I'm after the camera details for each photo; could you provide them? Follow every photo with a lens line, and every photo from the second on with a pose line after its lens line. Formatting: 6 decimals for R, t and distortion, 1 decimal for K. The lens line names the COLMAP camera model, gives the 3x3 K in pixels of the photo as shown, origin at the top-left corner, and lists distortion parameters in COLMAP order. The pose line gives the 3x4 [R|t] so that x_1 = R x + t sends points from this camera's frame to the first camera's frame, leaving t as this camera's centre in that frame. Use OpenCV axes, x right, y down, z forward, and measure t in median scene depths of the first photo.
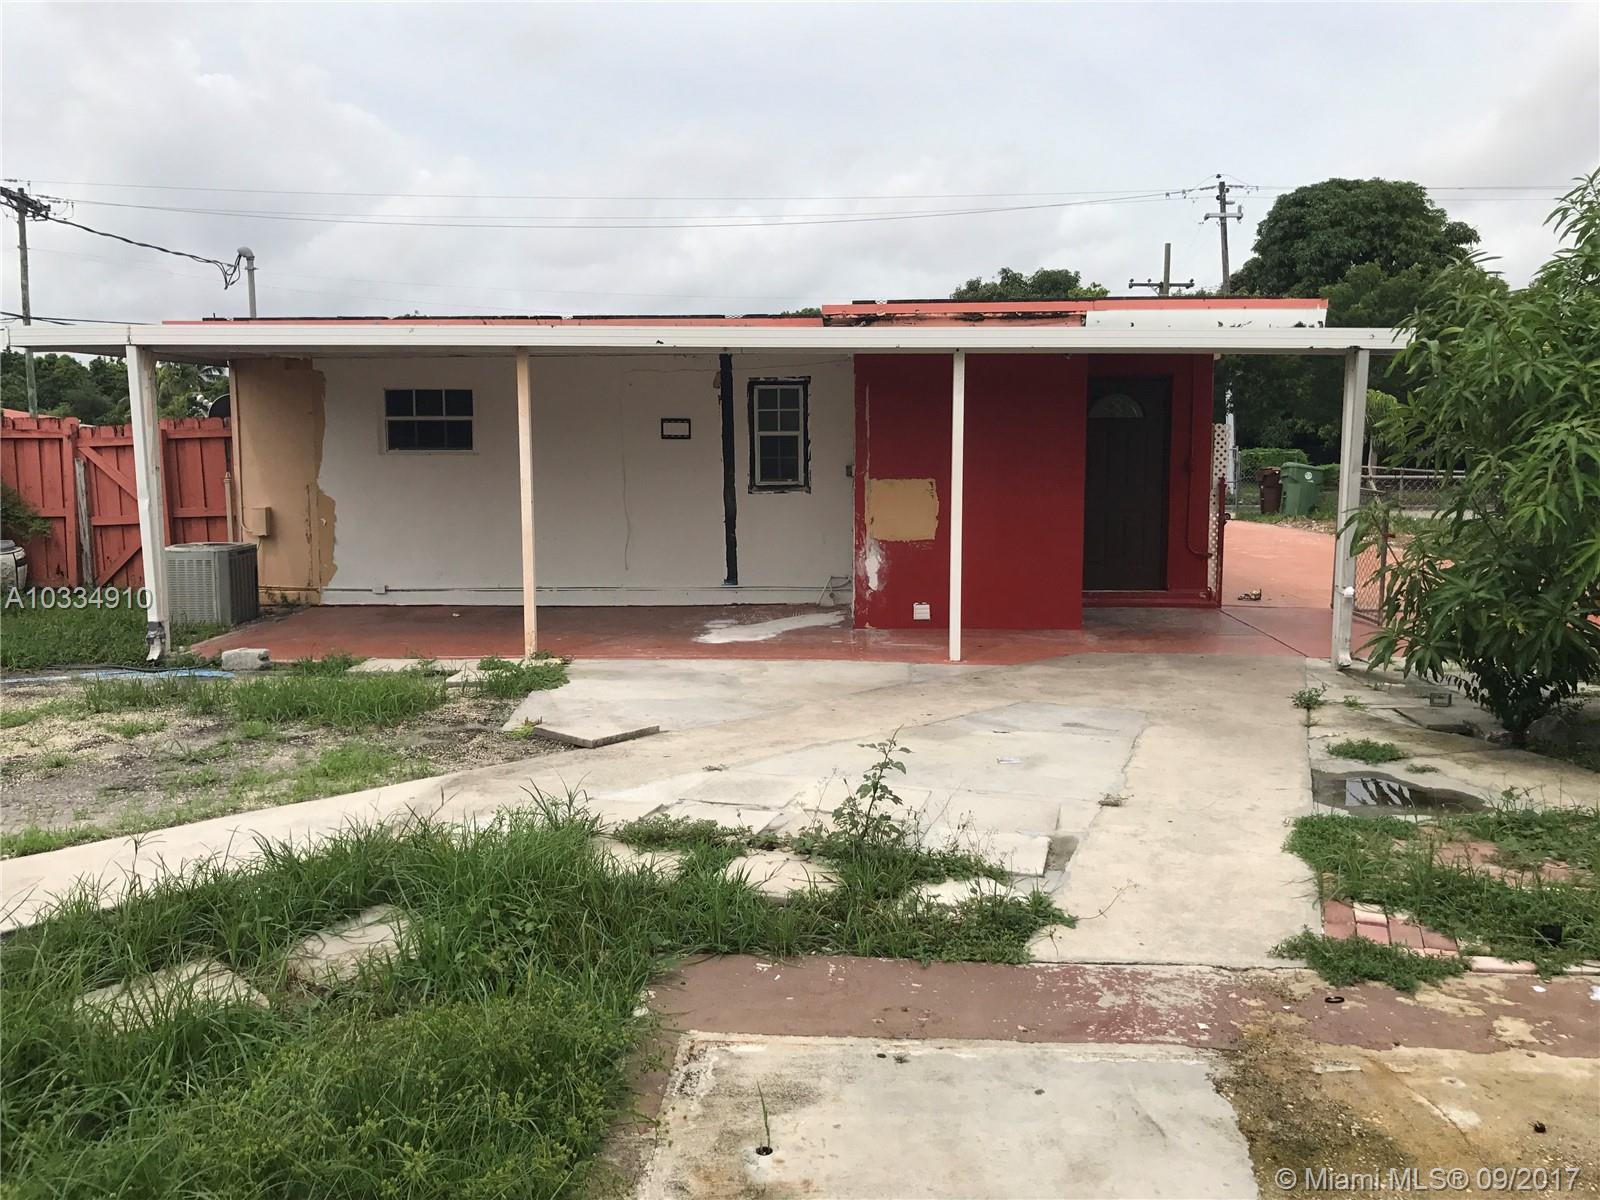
lens RADIAL K [[1299.0, 0, 801.6], [0, 1299.0, 594.4], [0, 0, 1]] dist [0.008643, -0.012401]
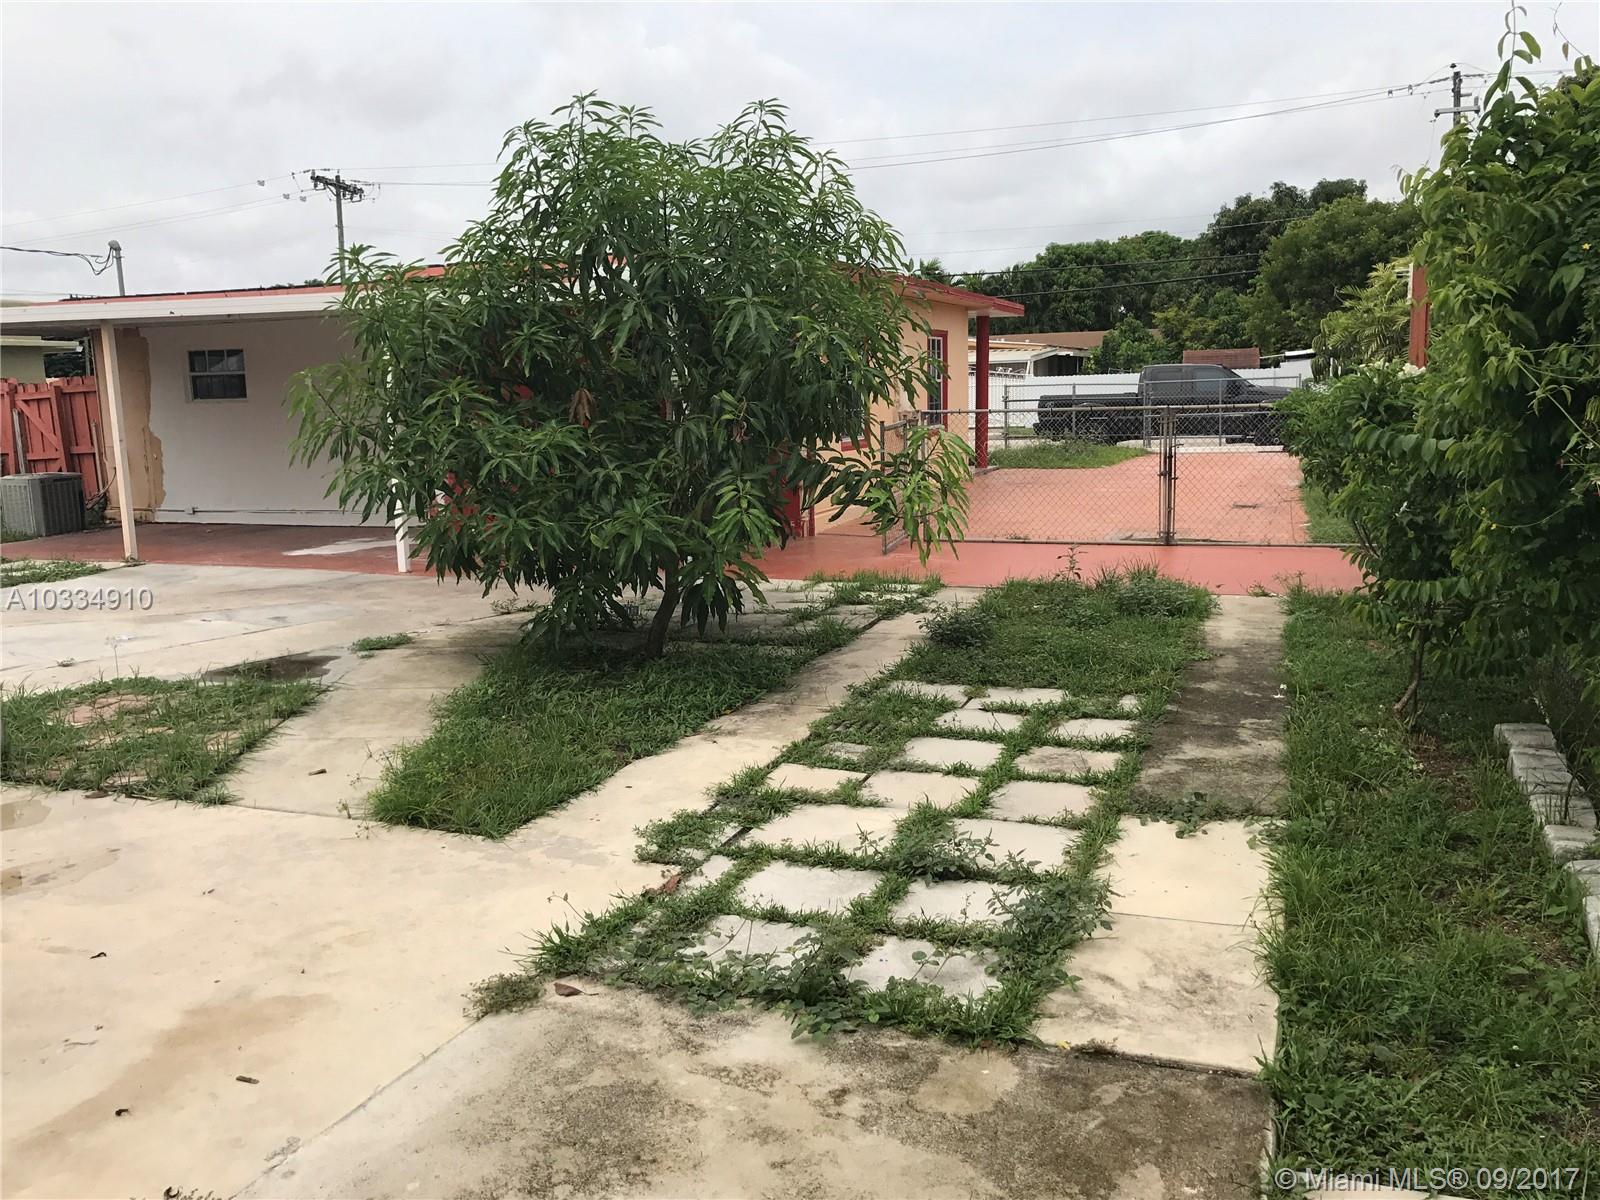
lens RADIAL K [[1299.0, 0, 804.2], [0, 1299.0, 596.3], [0, 0, 1]] dist [0.008643, -0.012401]
pose [[0.945075, 0.033952, -0.325086, 0.642429], [-0.017365, 0.998401, 0.053792, 0.000992], [0.326392, -0.045192, 0.944154, -0.000671]]
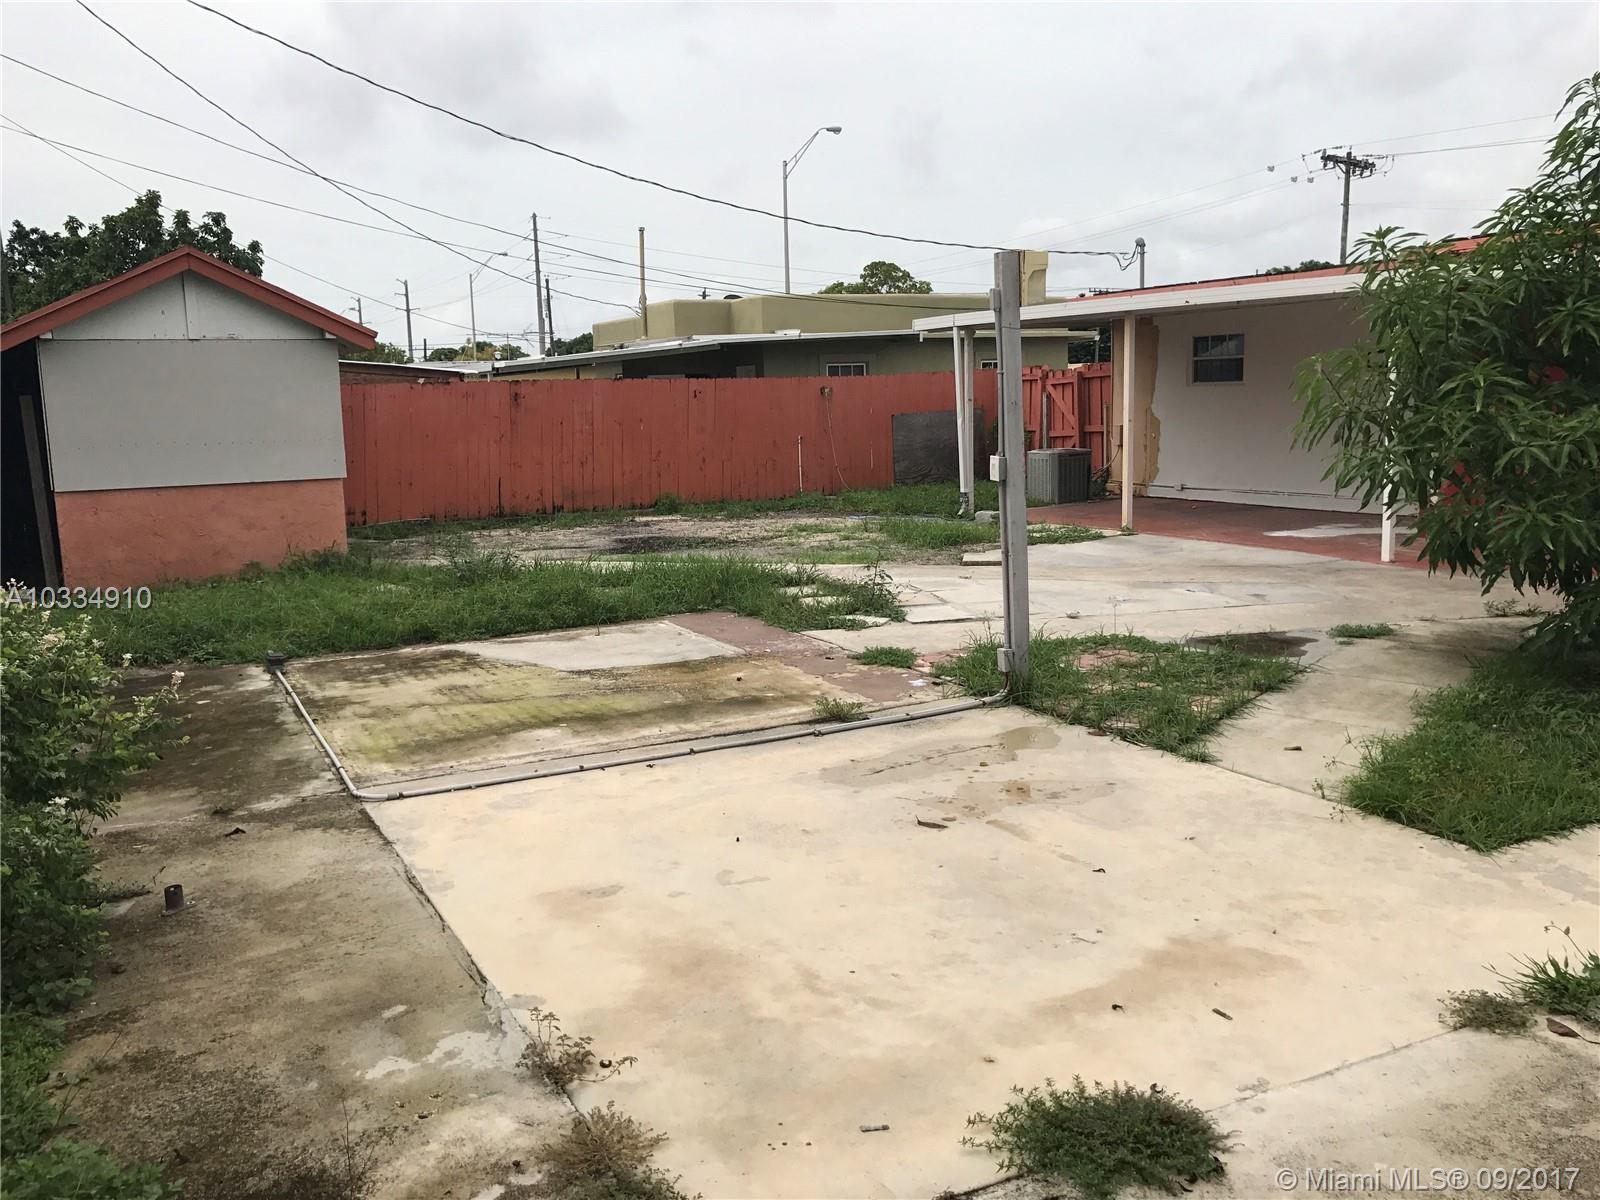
lens RADIAL K [[1299.0, 0, 794.2], [0, 1299.0, 589.8], [0, 0, 1]] dist [0.008643, -0.012401]
pose [[0.494595, 0.118158, -0.861054, 0.642363], [-0.070919, 0.992899, 0.095514, 0.001427], [0.866226, 0.013824, 0.499462, -0.017639]]
